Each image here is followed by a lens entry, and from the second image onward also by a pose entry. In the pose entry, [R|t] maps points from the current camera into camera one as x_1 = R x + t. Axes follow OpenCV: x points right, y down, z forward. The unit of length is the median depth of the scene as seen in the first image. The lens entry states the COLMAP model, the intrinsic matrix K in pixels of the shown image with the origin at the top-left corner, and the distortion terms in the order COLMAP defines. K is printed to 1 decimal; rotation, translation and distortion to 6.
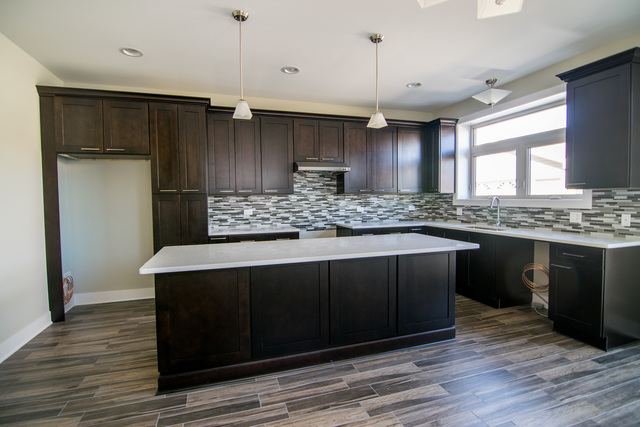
lens RADIAL K [[326.7, 0, 320.0], [0, 326.7, 213.5], [0, 0, 1]] dist [-0.020398, -0.000779]
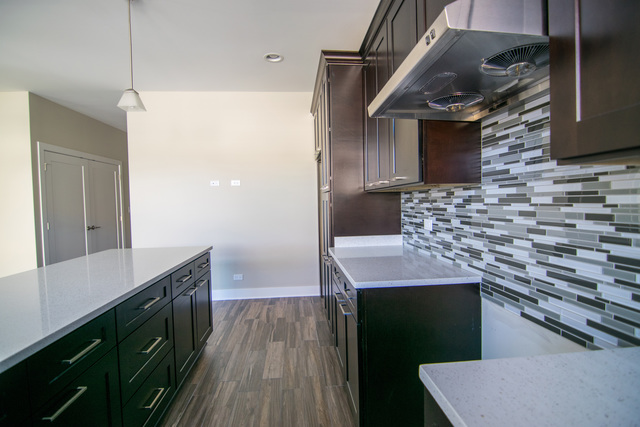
lens RADIAL K [[309.2, 0, 320.0], [0, 309.2, 213.5], [0, 0, 1]] dist [-0.017459, -0.000161]
pose [[-0.239910, 0.055604, -0.969201, 0.239173], [-0.020920, 0.997830, 0.062424, -0.042638], [0.970570, 0.035252, -0.238226, 0.911960]]
